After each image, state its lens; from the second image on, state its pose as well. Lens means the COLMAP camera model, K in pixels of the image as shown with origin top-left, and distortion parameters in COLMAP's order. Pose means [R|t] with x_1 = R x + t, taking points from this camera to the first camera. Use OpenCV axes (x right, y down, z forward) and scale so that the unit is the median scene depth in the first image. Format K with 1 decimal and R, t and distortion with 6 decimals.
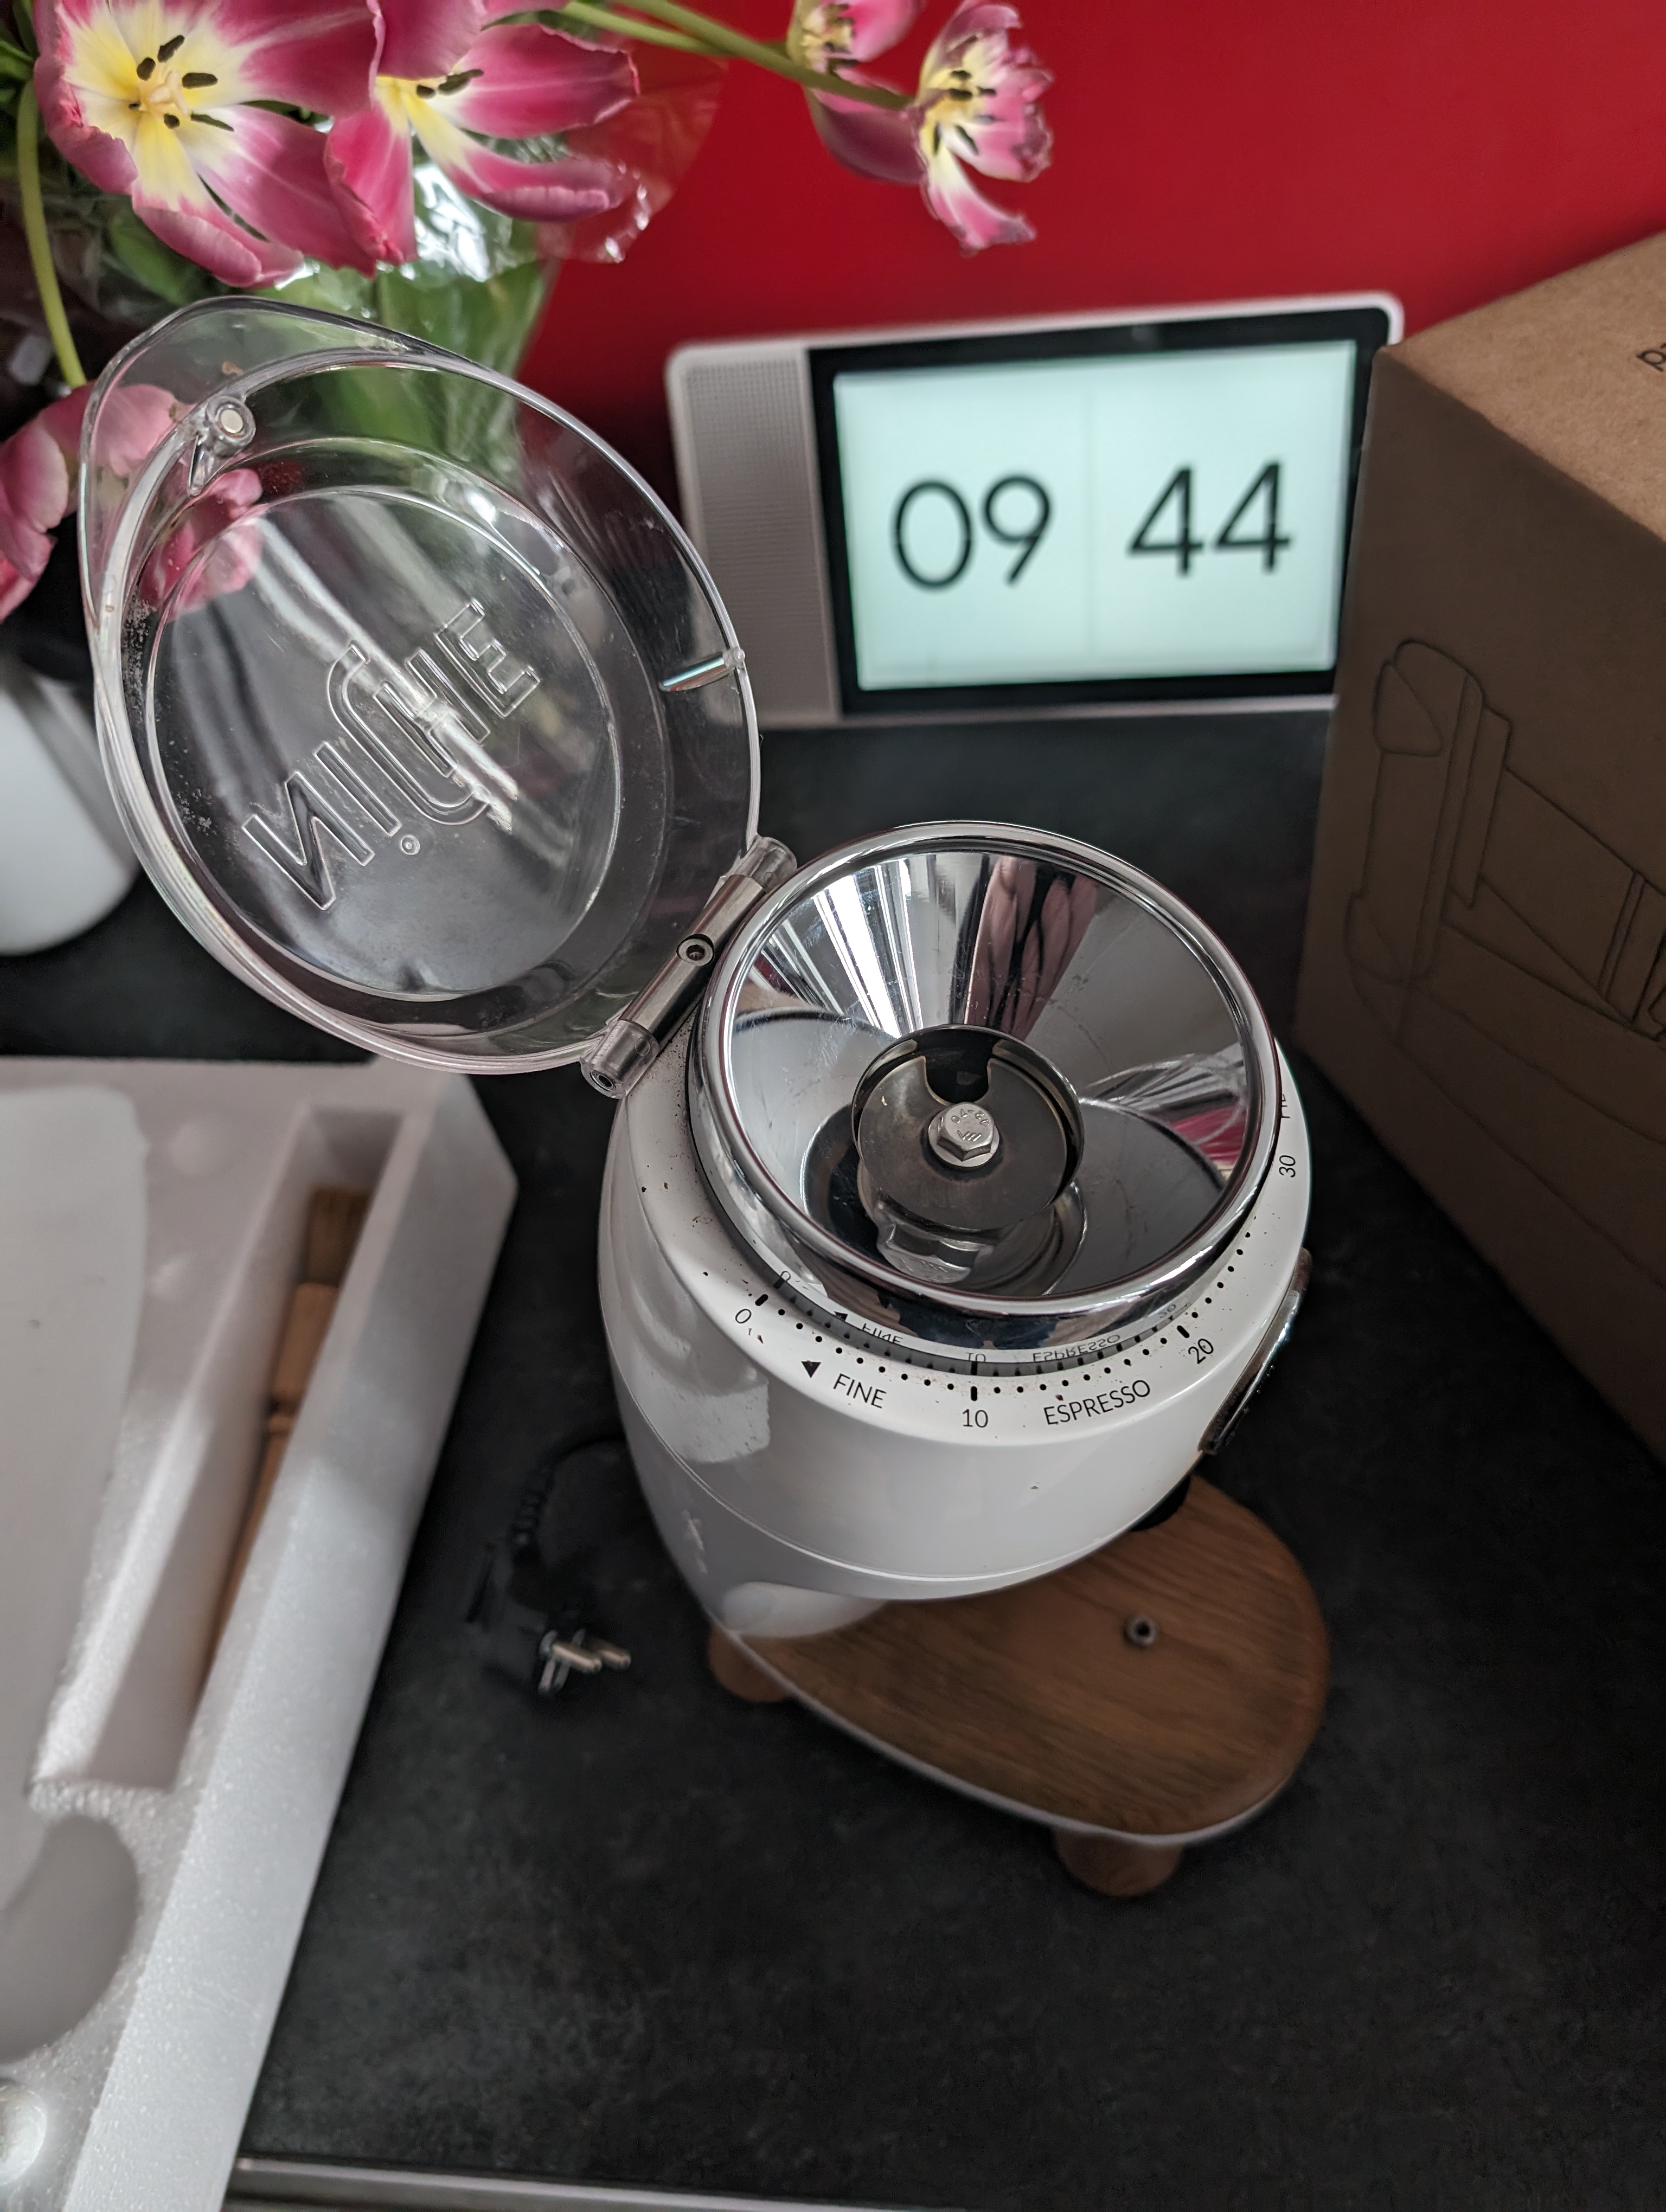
lens RADIAL K [[1621.9, 0, 854.7], [0, 1621.9, 1100.5], [0, 0, 1]] dist [-0.027567, 0.008058]
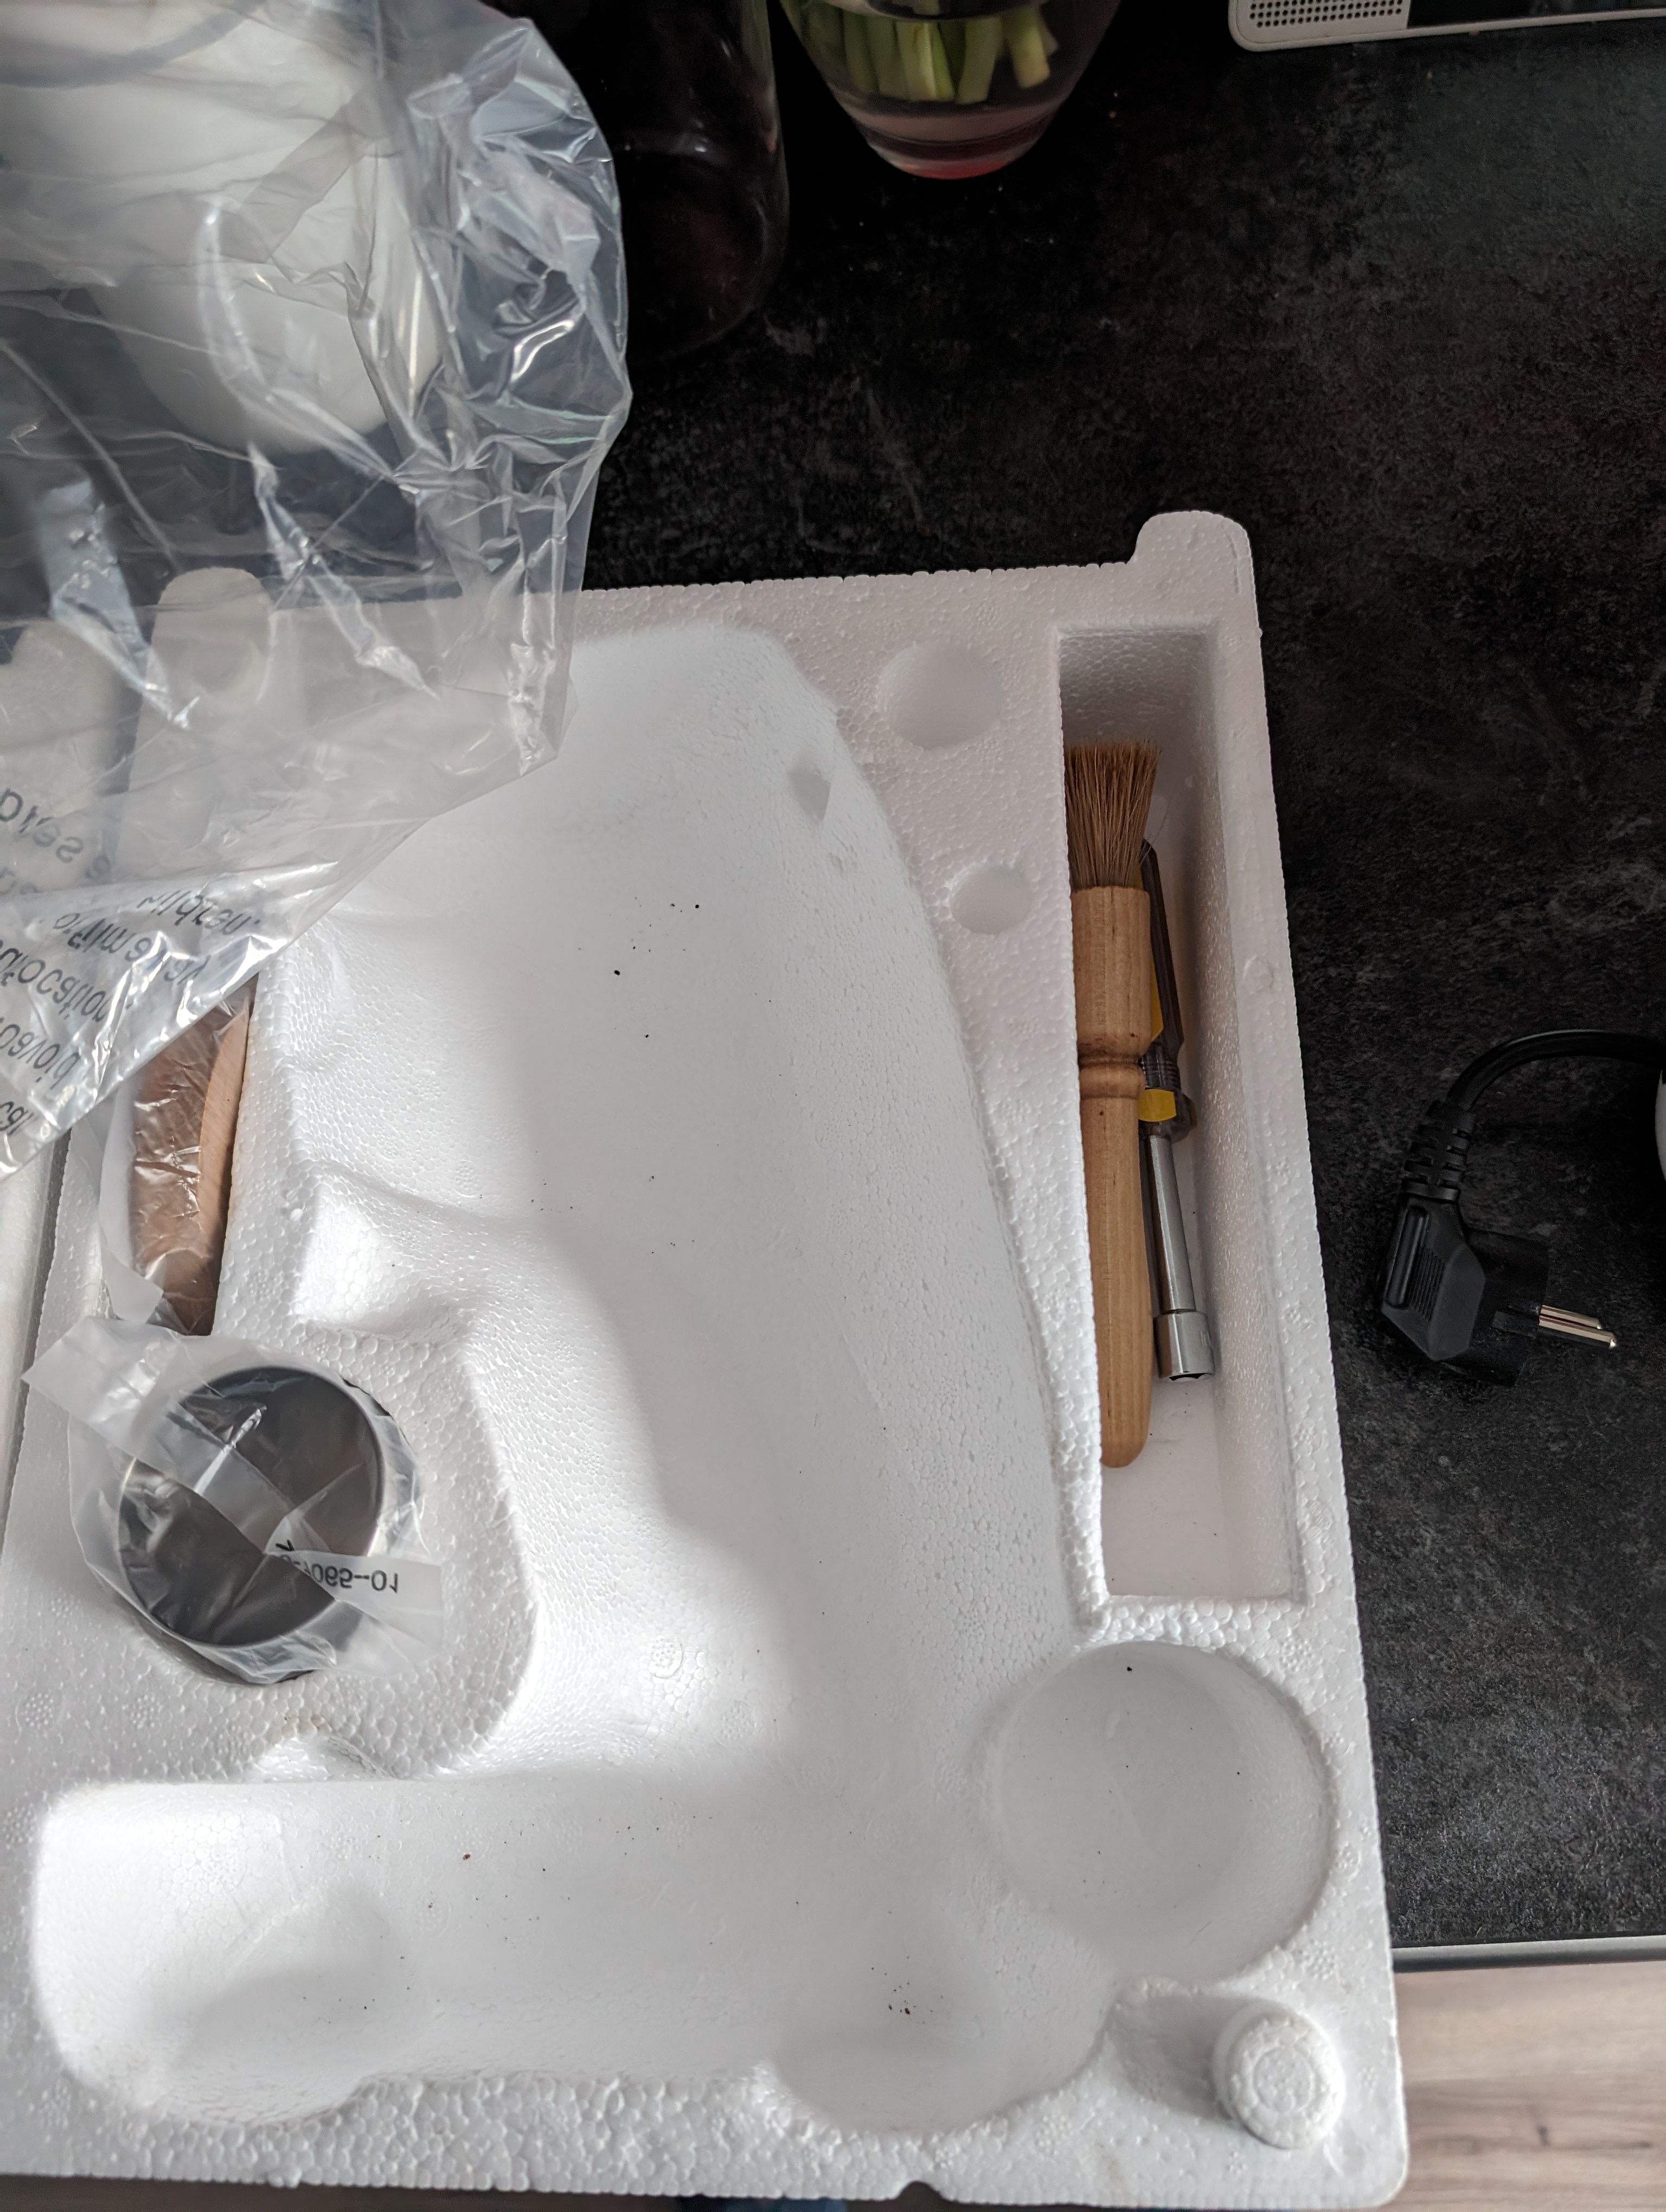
lens RADIAL K [[1621.9, 0, 846.1], [0, 1621.9, 1109.7], [0, 0, 1]] dist [-0.027567, 0.008058]
pose [[0.992600, -0.099879, 0.069057, -0.592411], [0.075700, 0.953656, 0.291221, -0.012204], [-0.094943, -0.283838, 0.954160, 0.342506]]
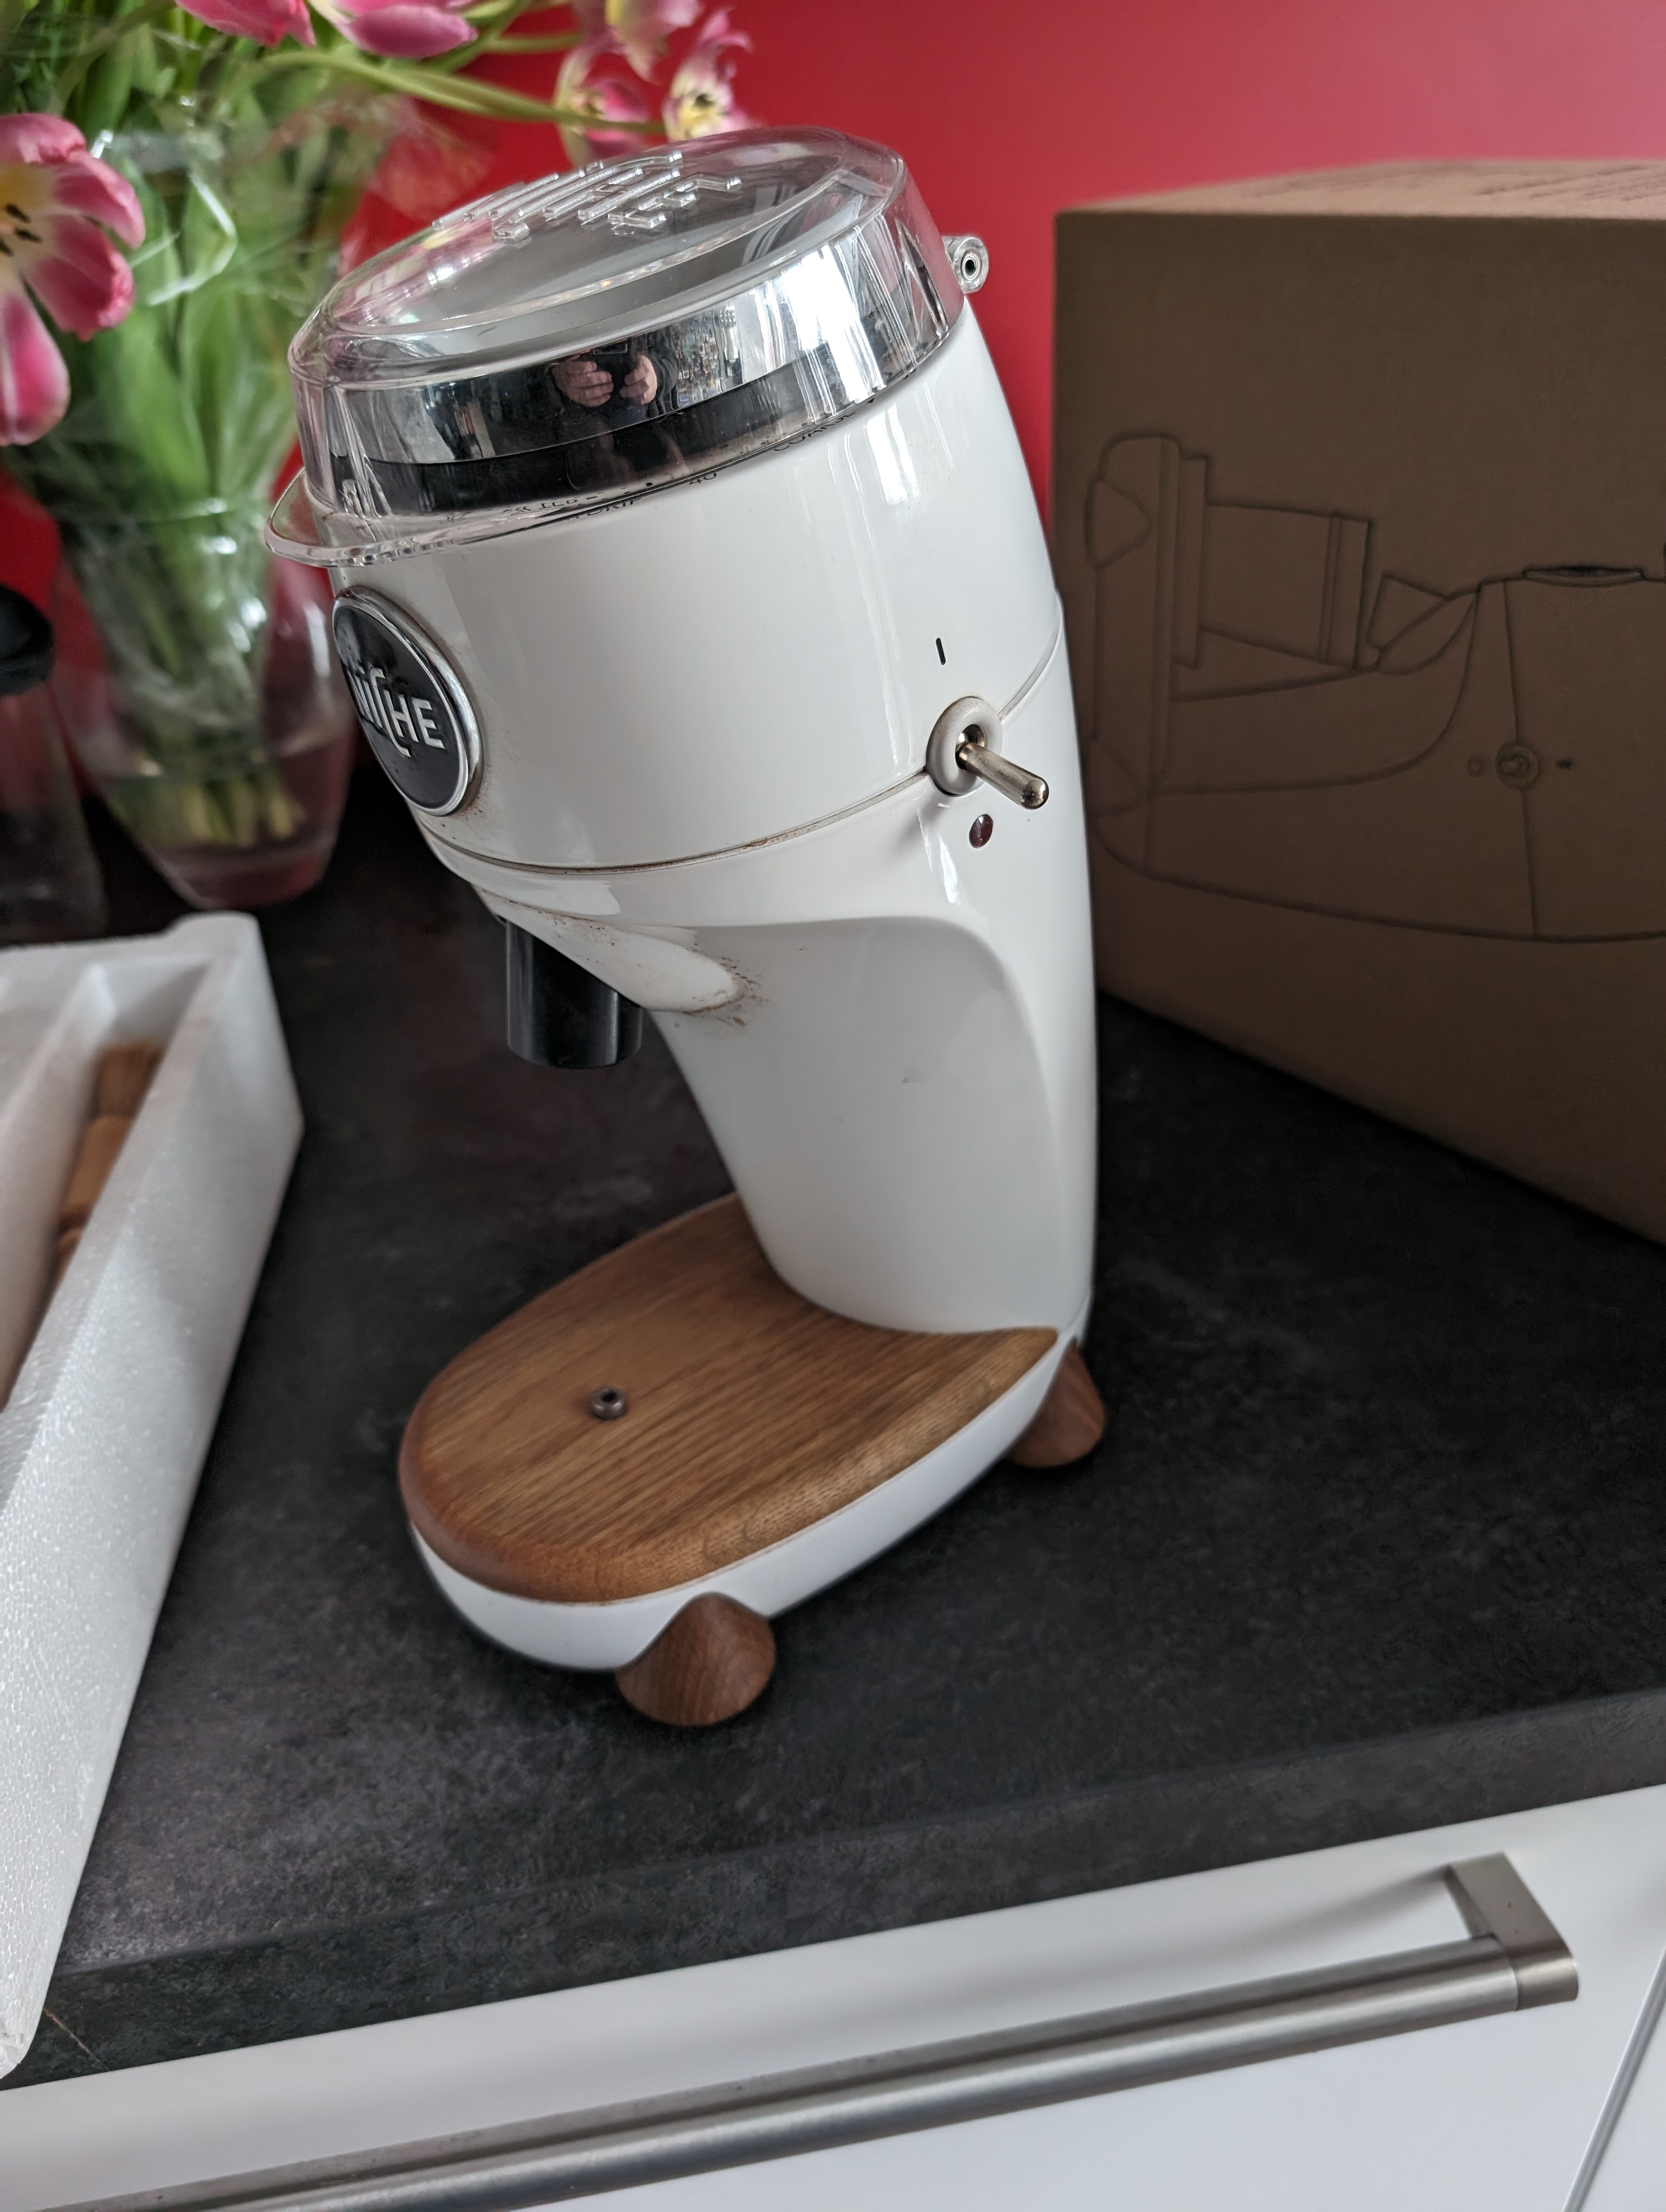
lens RADIAL K [[1621.9, 0, 811.5], [0, 1621.9, 1116.7], [0, 0, 1]] dist [-0.027567, 0.008058]
pose [[0.970817, -0.055606, 0.233286, -0.188667], [0.138853, 0.923448, -0.357721, 0.576345], [-0.195536, 0.379674, 0.904220, 0.111593]]
